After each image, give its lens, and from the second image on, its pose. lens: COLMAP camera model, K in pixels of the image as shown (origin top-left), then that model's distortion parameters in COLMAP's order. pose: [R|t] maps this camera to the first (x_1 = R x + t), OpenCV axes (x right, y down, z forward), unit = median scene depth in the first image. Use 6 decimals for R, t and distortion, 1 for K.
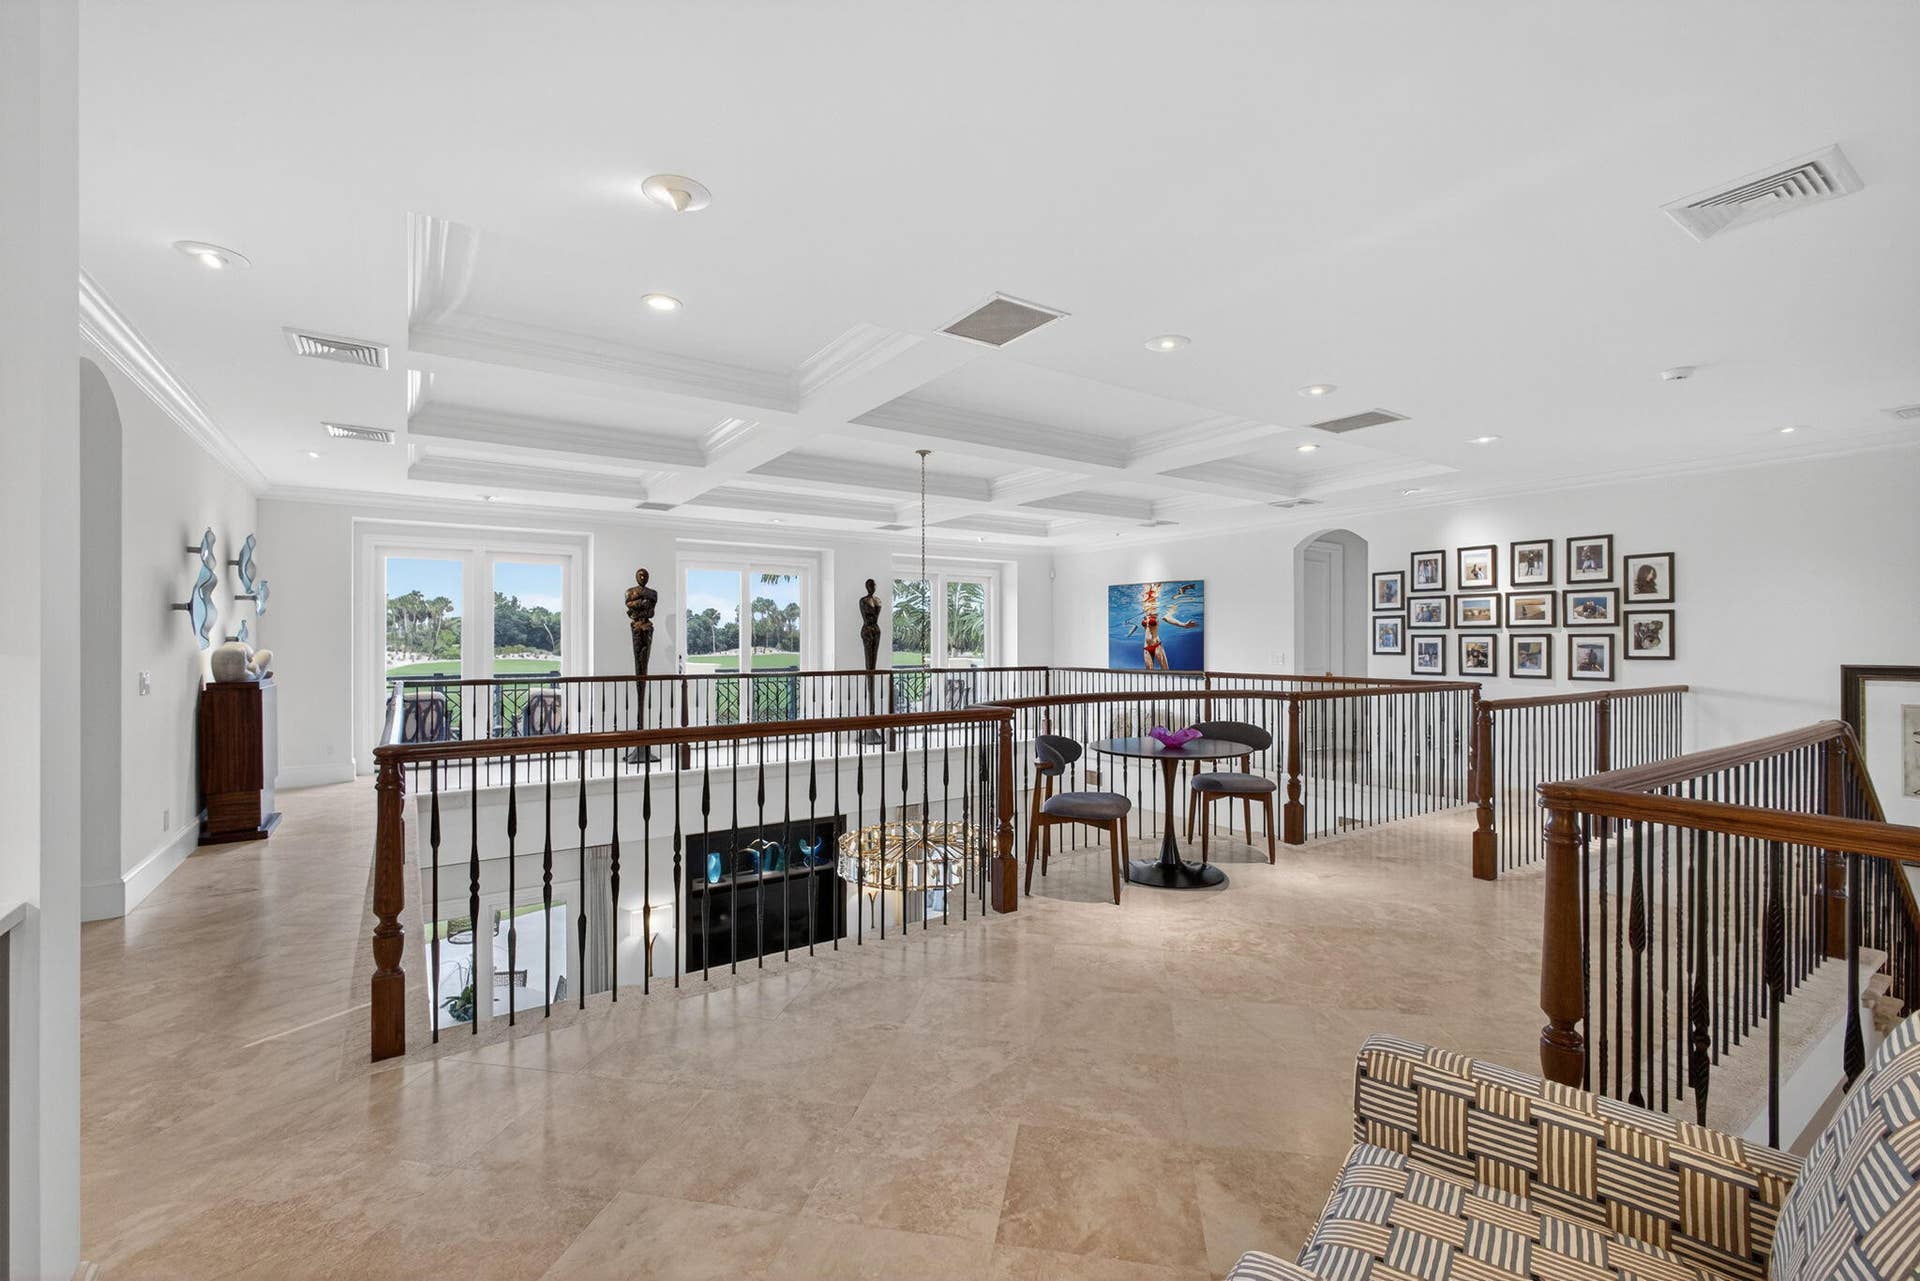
lens RADIAL K [[815.4, 0, 960.0], [0, 815.4, 640.5], [0, 0, 1]] dist [0.021131, -0.000139]
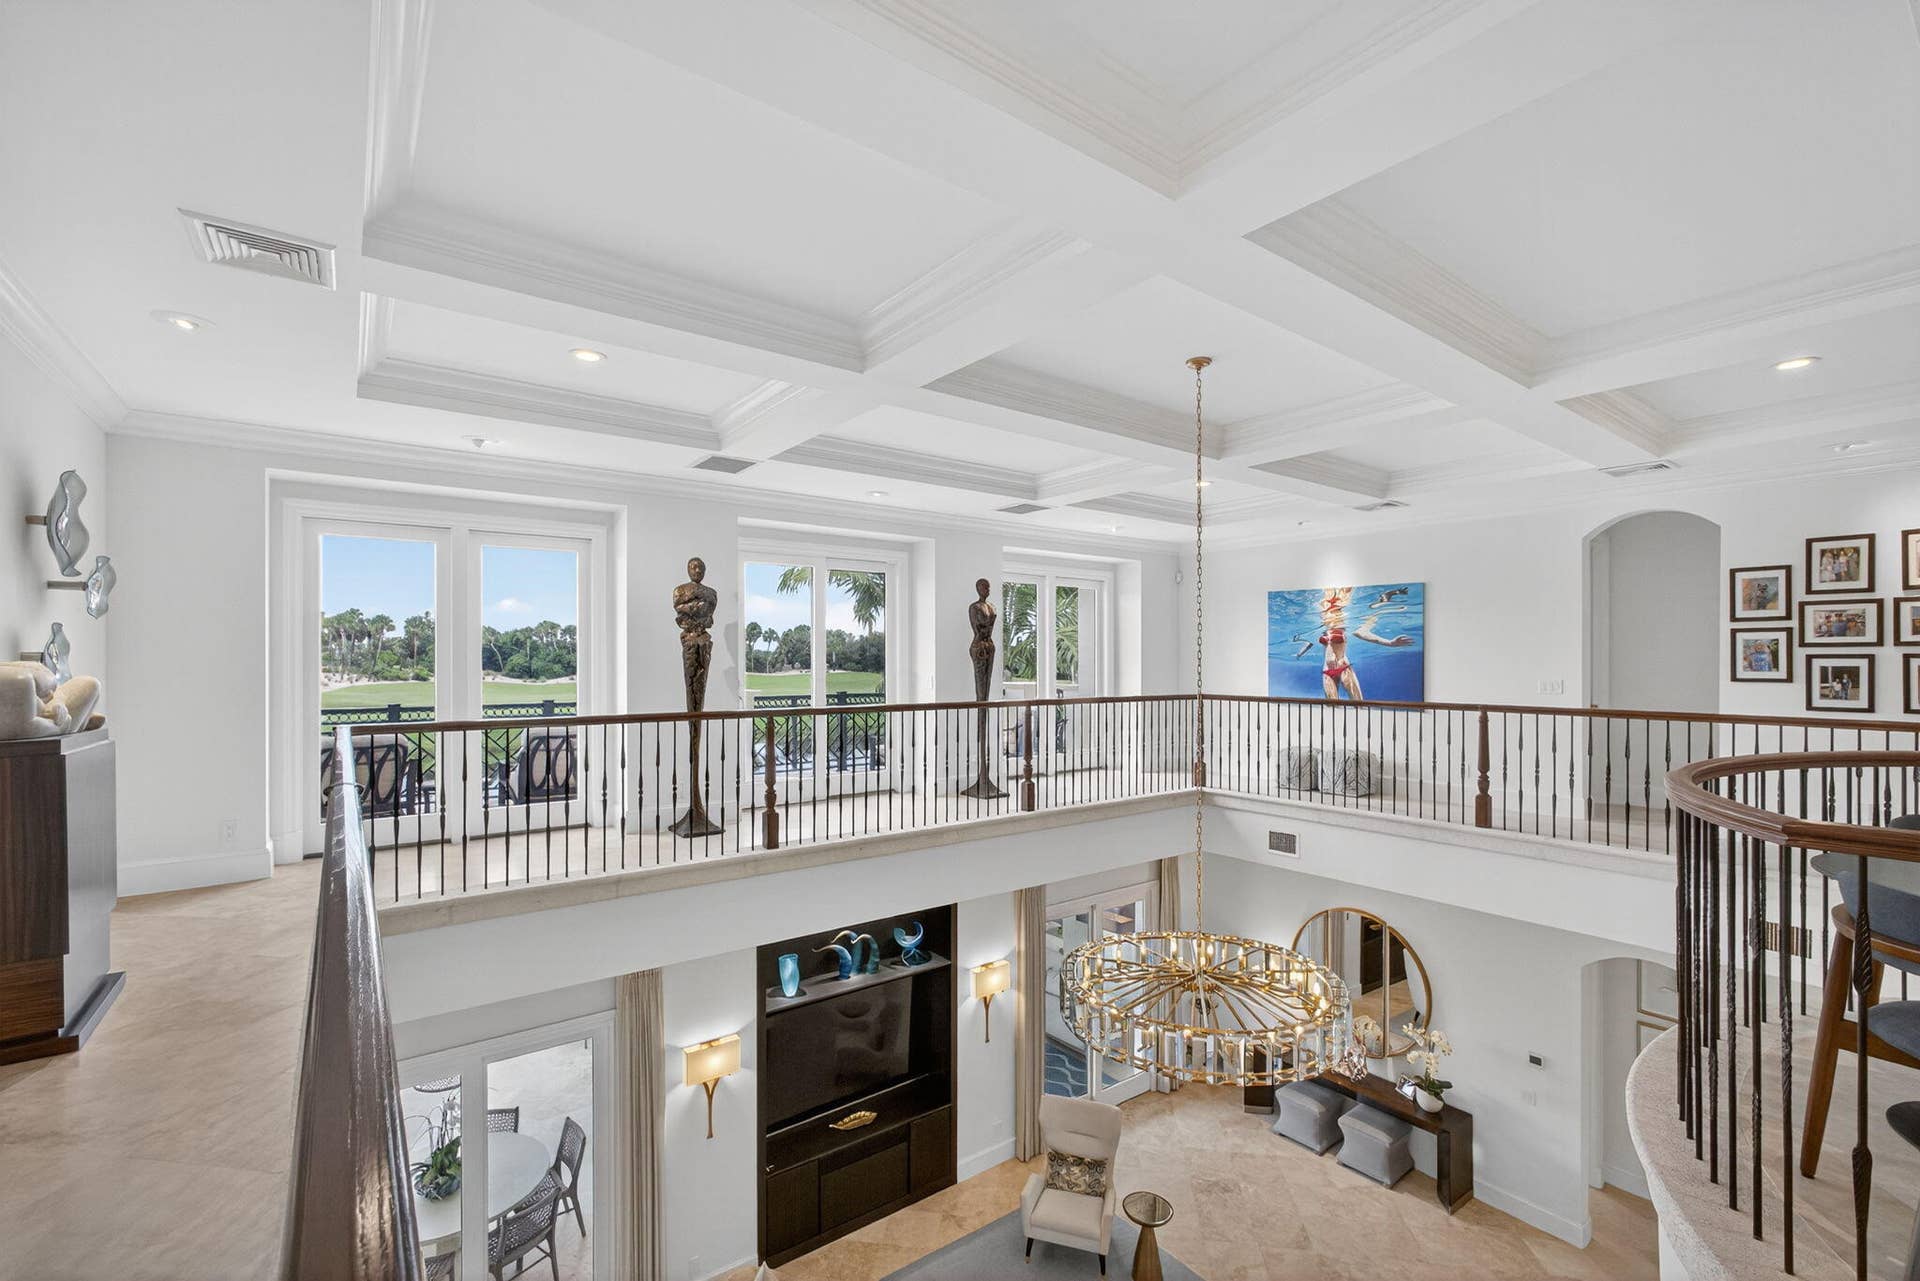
lens RADIAL K [[828.8, 0, 964.3], [0, 828.8, 664.6], [0, 0, 1]] dist [-0.002005, 0.007448]
pose [[0.998744, 0.001304, 0.050090, -0.190336], [-0.001456, 0.999994, 0.002986, 0.000748], [-0.050086, -0.003055, 0.998740, 0.274803]]
